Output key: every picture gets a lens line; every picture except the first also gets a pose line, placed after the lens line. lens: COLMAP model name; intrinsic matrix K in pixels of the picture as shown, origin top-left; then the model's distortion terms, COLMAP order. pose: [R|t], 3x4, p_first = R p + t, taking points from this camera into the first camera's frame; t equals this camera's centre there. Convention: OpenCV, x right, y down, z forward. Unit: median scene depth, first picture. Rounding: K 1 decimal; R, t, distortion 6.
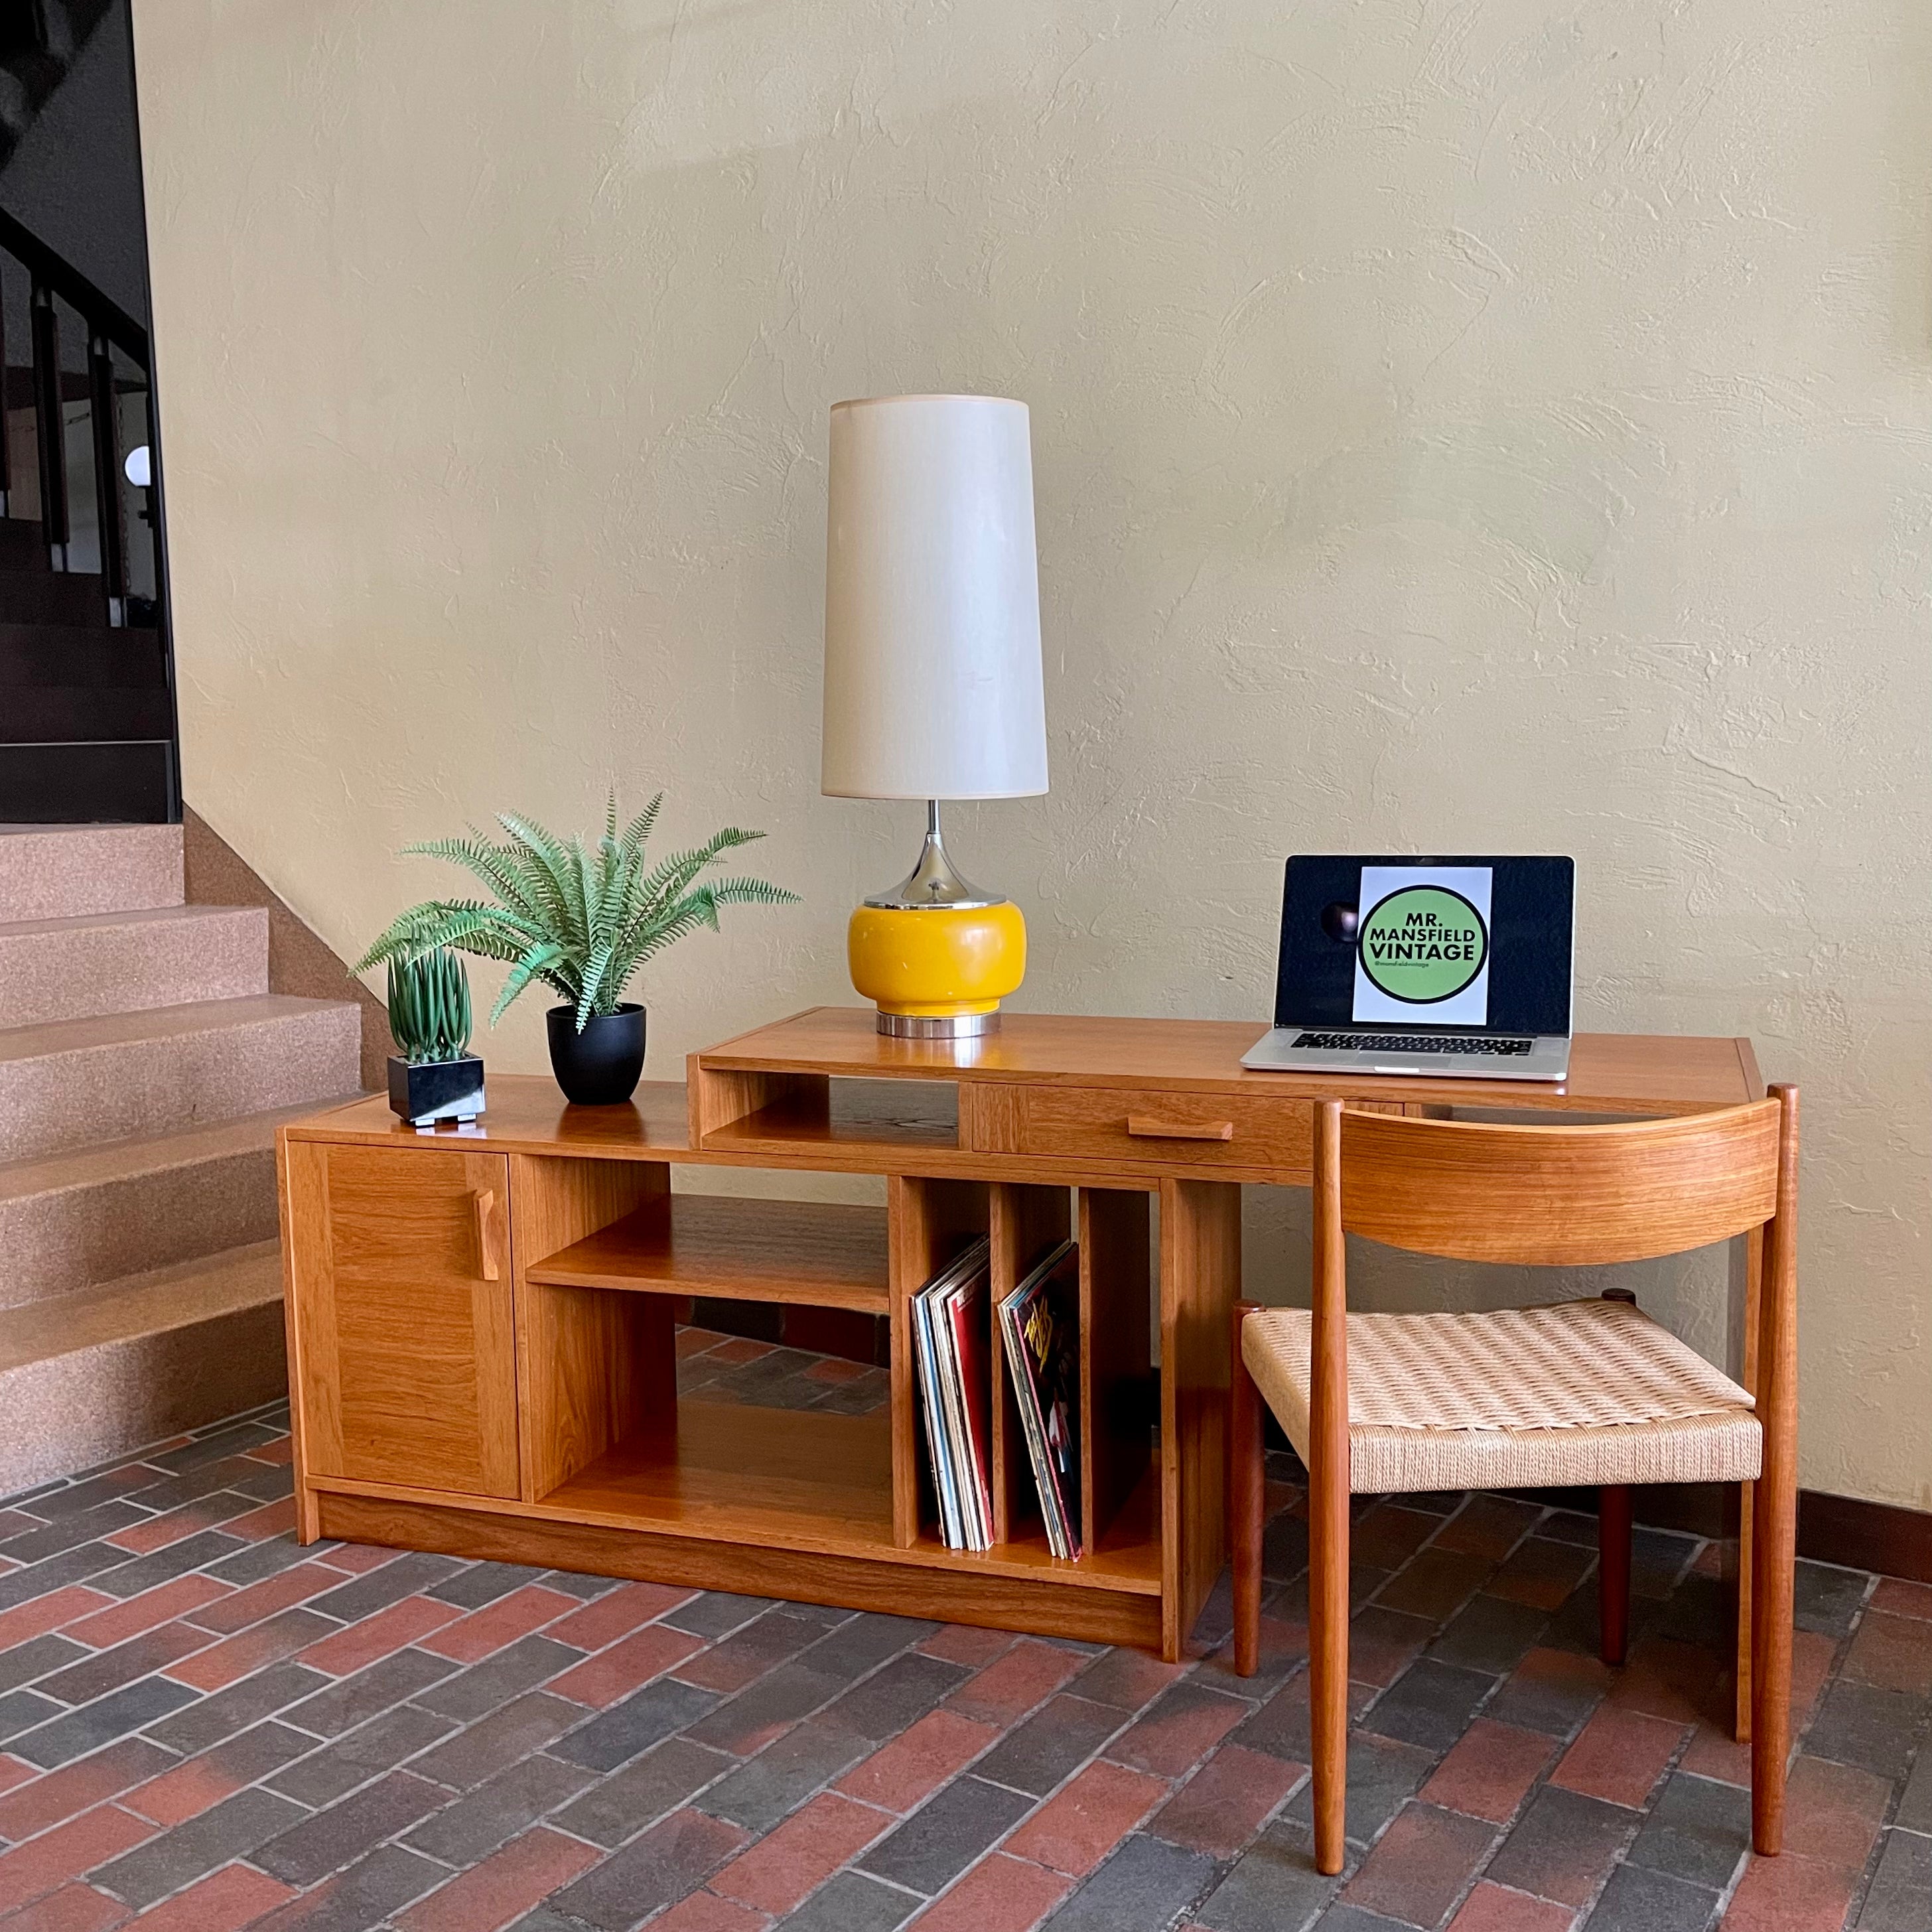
lens RADIAL K [[2021.3, 0, 949.2], [0, 2021.3, 943.6], [0, 0, 1]] dist [0.037910, -0.022350]
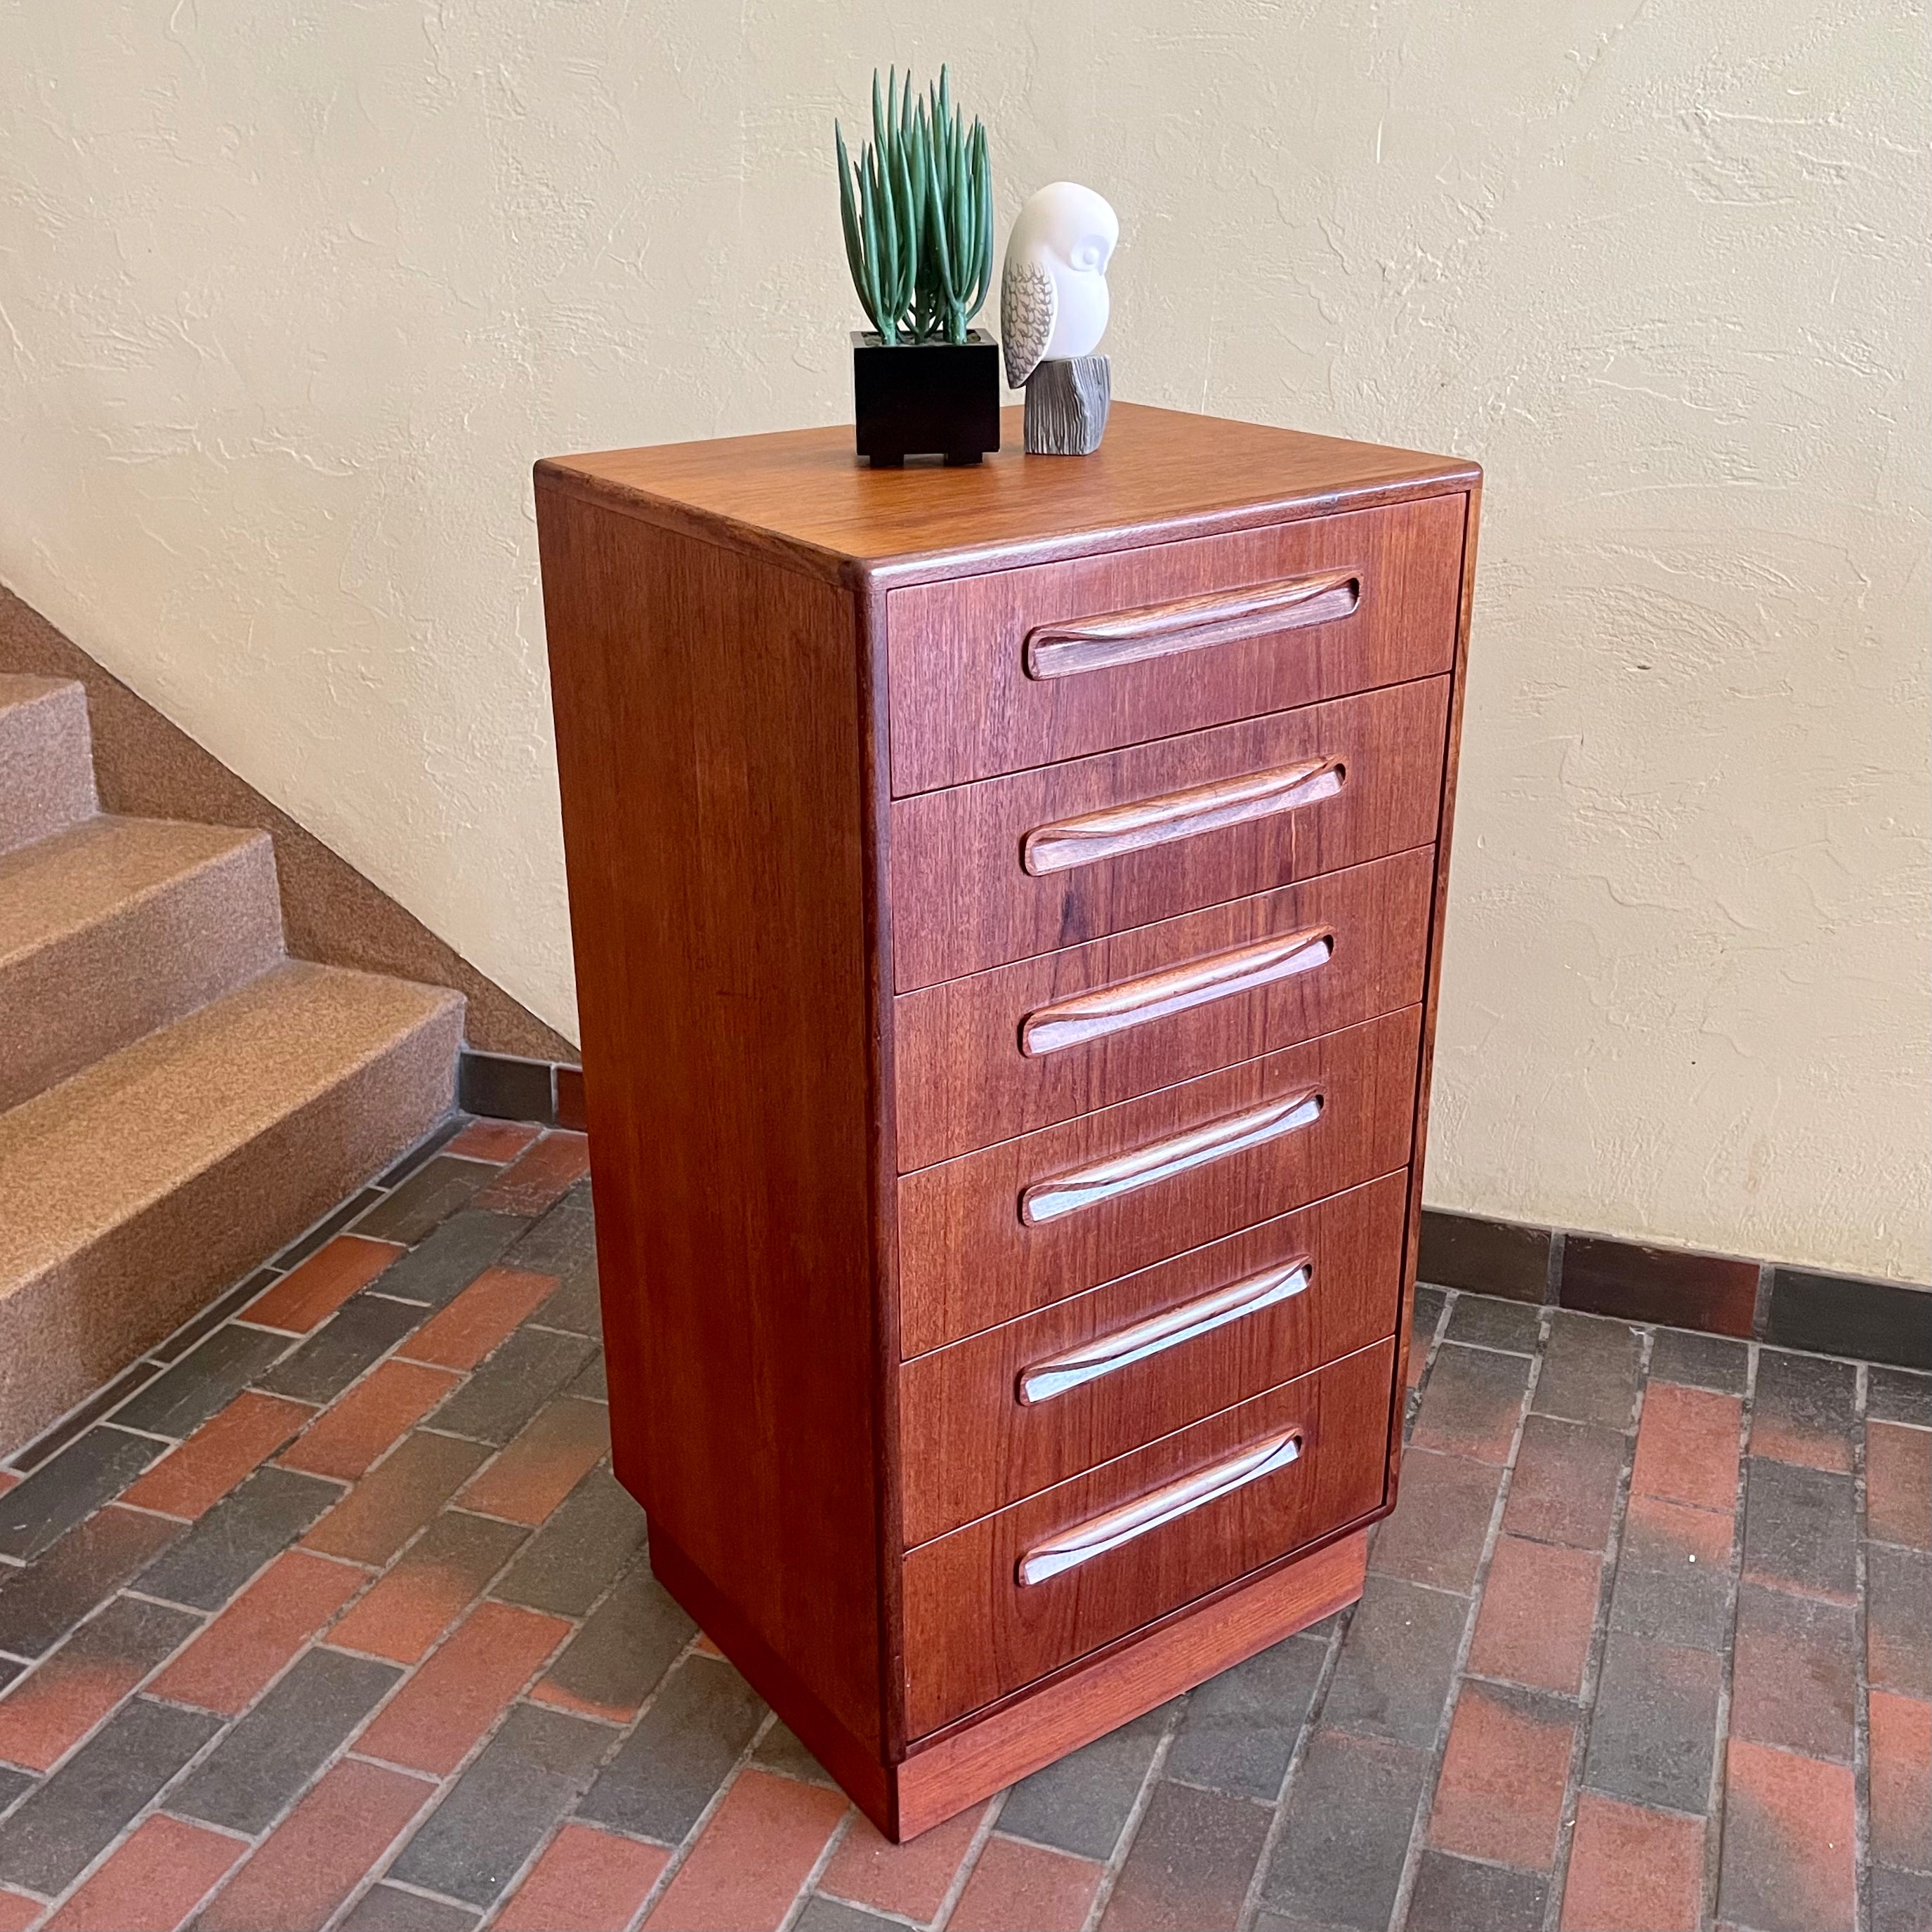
lens RADIAL K [[2147.3, 0, 951.2], [0, 2147.3, 962.8], [0, 0, 1]] dist [0.018498, 0.014839]
pose [[0.977452, -0.081314, 0.194875, -0.252061], [0.026262, 0.962529, 0.269903, -0.096215], [-0.209520, -0.258699, 0.942961, 0.429027]]
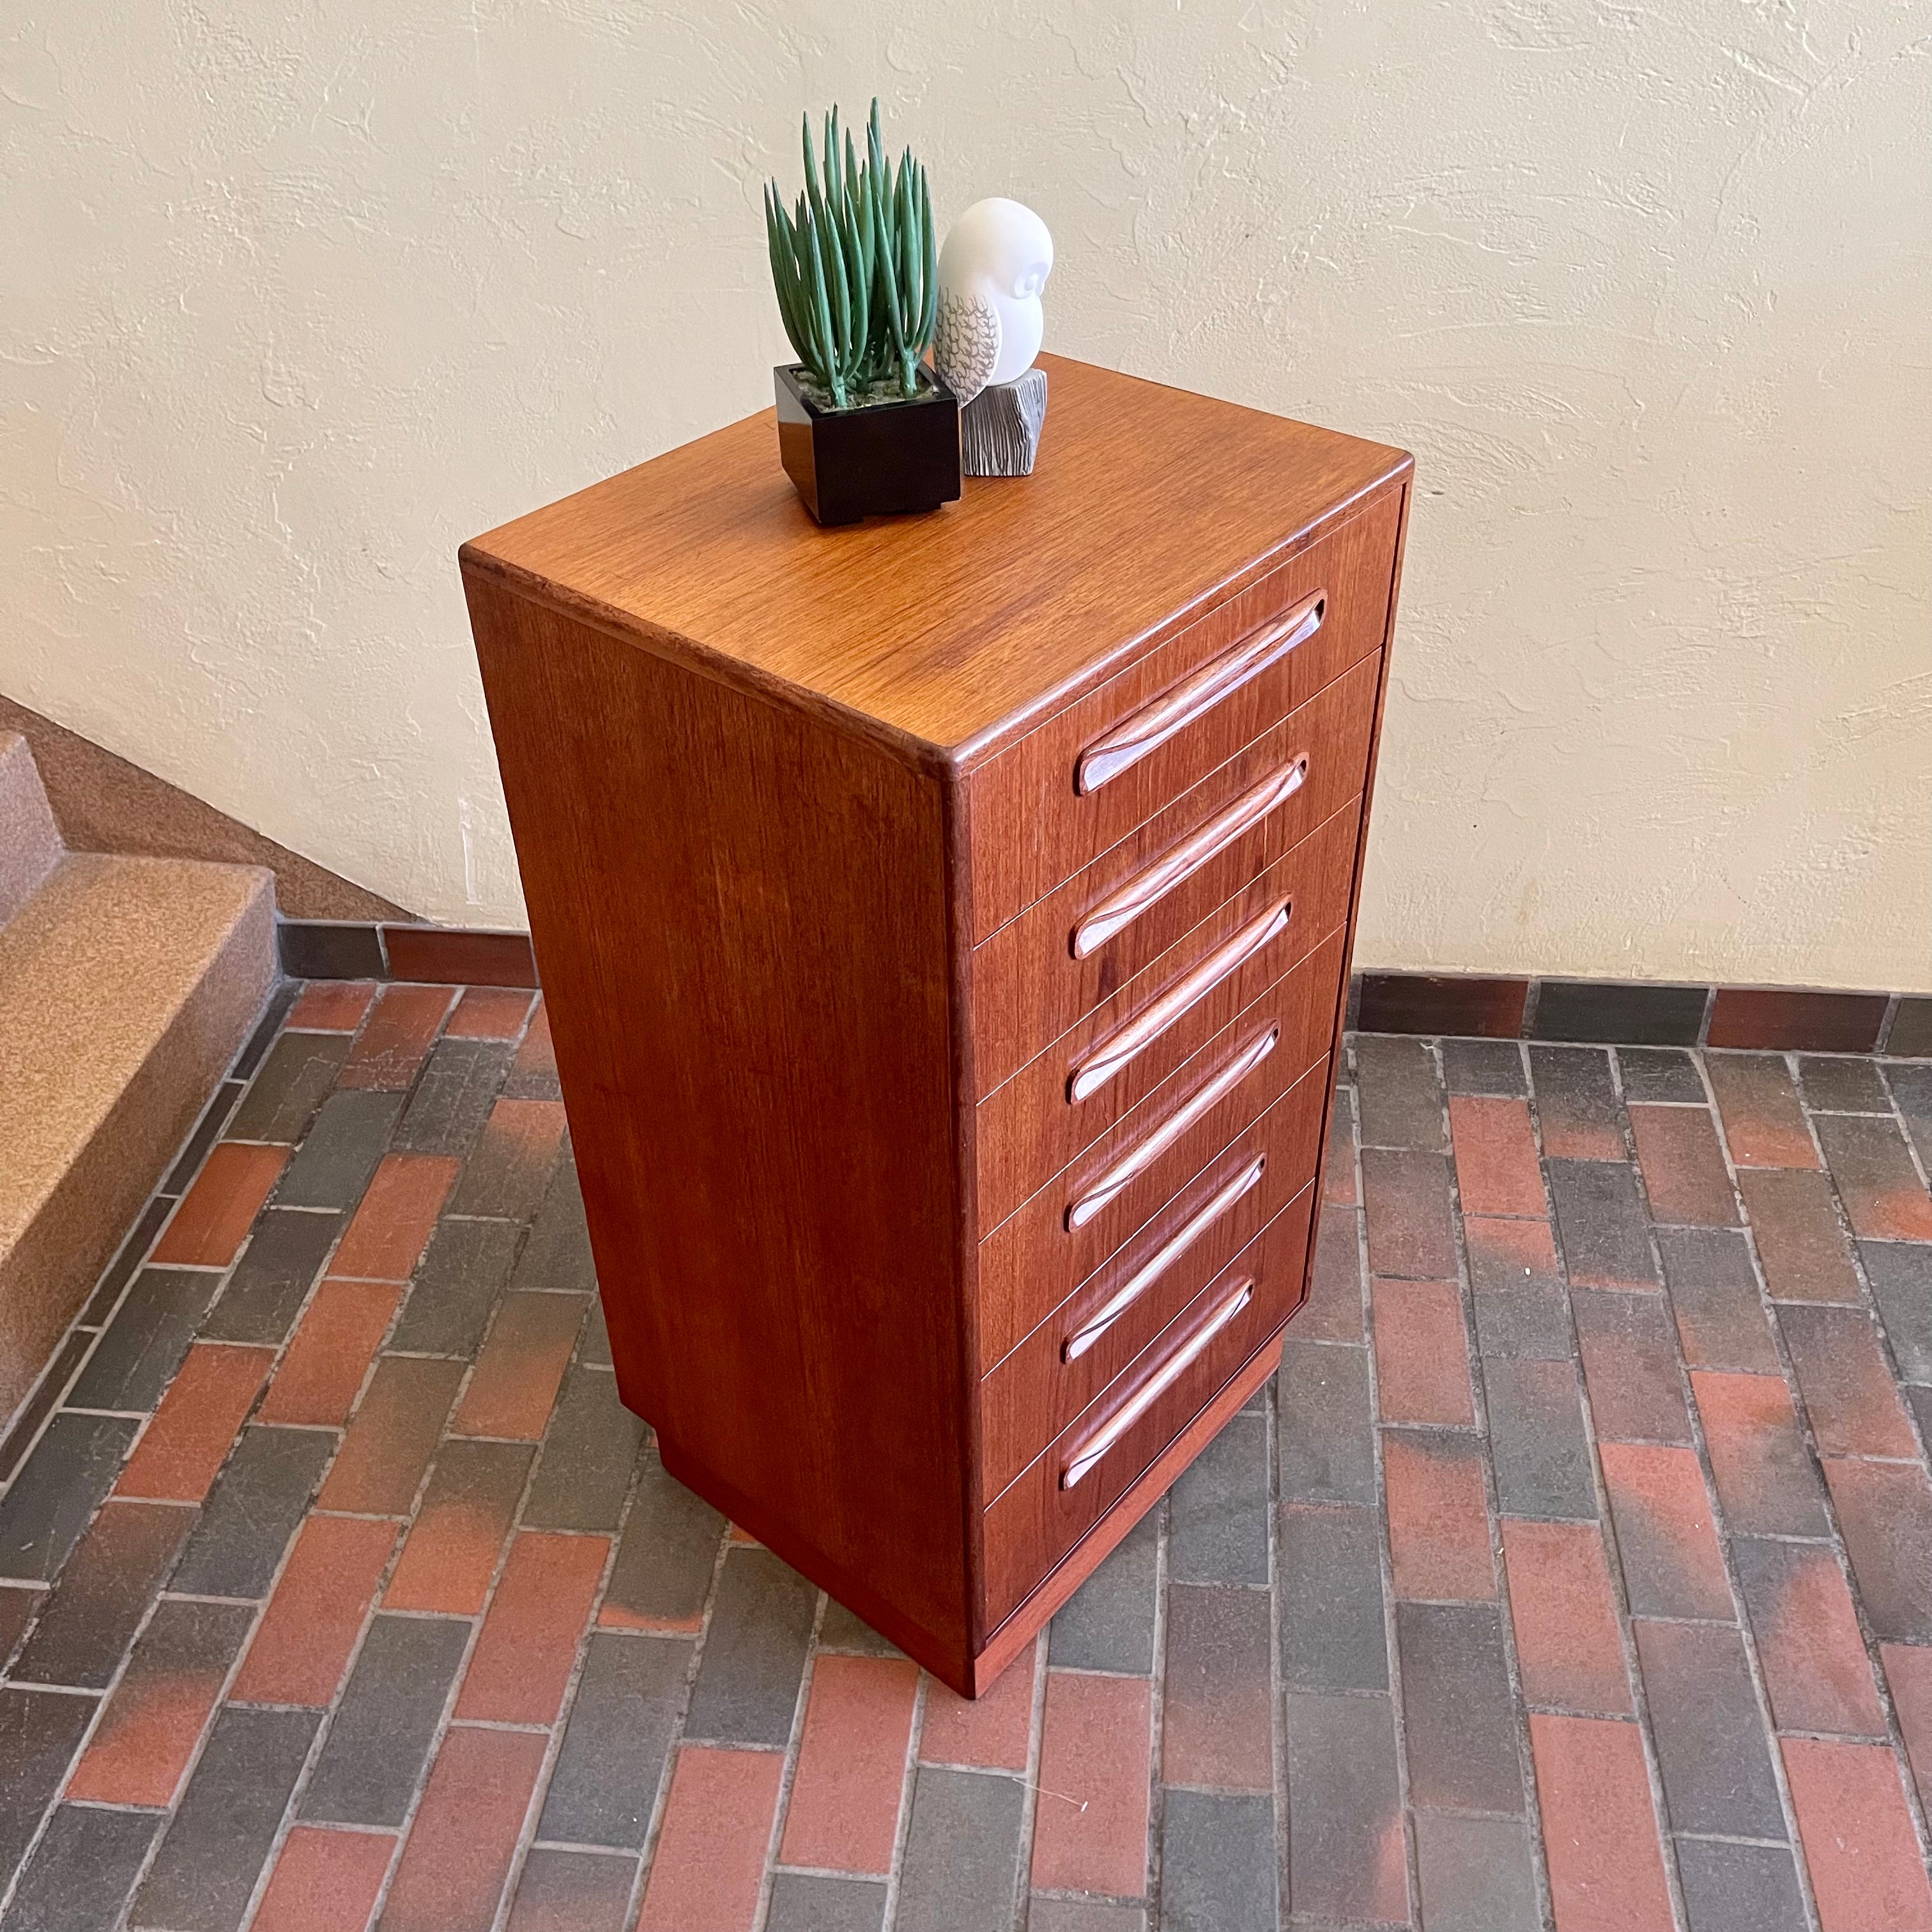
lens RADIAL K [[1955.1, 0, 954.8], [0, 1955.1, 964.8], [0, 0, 1]] dist [0.025359, -0.002940]
pose [[0.891660, -0.286547, 0.350475, -0.332288], [0.070116, 0.852251, 0.518413, -0.234898], [-0.447242, -0.437675, 0.780010, 0.552575]]
